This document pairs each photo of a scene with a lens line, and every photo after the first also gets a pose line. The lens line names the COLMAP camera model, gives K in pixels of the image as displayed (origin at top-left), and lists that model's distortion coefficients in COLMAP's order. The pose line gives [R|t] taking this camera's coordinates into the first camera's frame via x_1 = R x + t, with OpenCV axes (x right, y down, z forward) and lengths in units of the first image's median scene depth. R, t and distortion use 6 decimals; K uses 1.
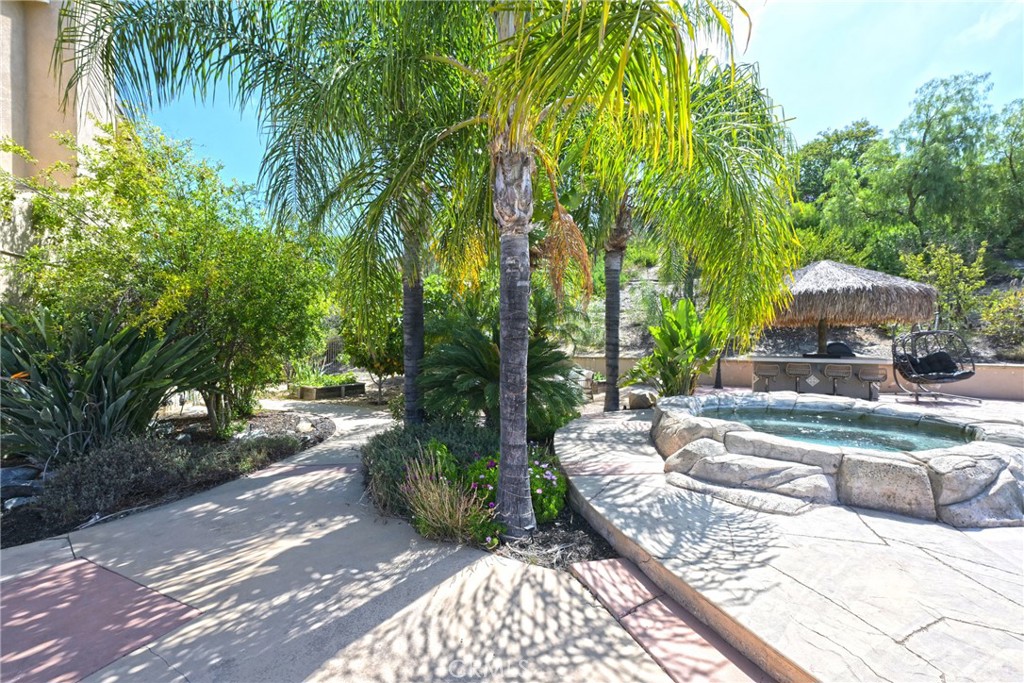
lens RADIAL K [[401.5, 0, 508.0], [0, 401.5, 342.2], [0, 0, 1]] dist [-0.001156, 0.000713]
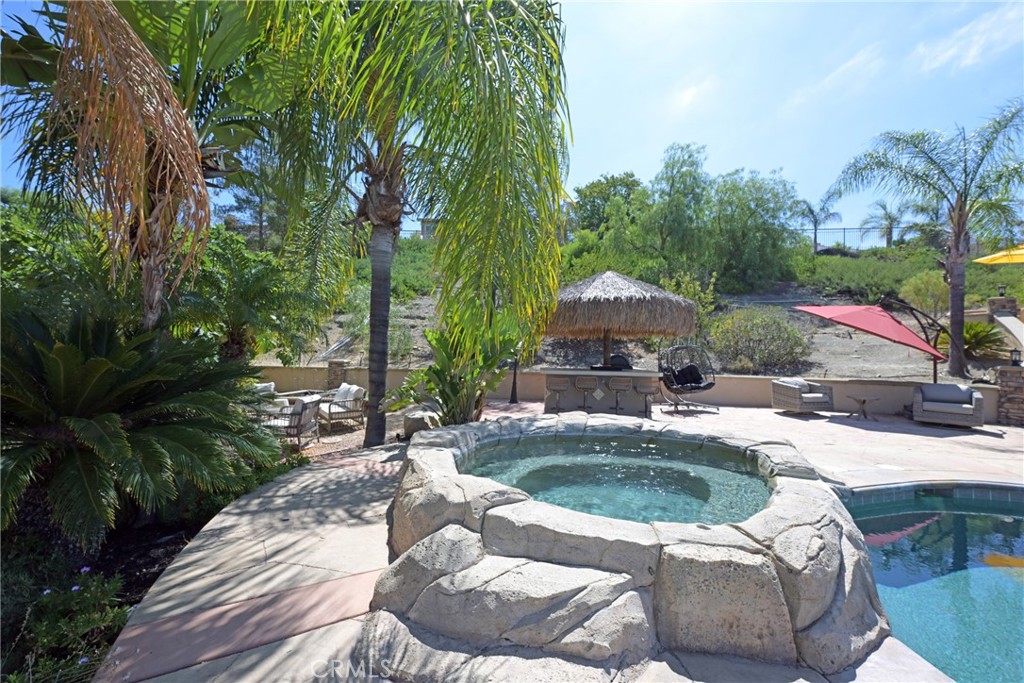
lens RADIAL K [[401.5, 0, 508.0], [0, 401.5, 342.2], [0, 0, 1]] dist [-0.001156, 0.000713]
pose [[0.903970, 0.029032, 0.426608, 0.150220], [-0.017538, 0.999370, -0.030847, 0.005245], [-0.427235, 0.020403, 0.903910, 0.221585]]
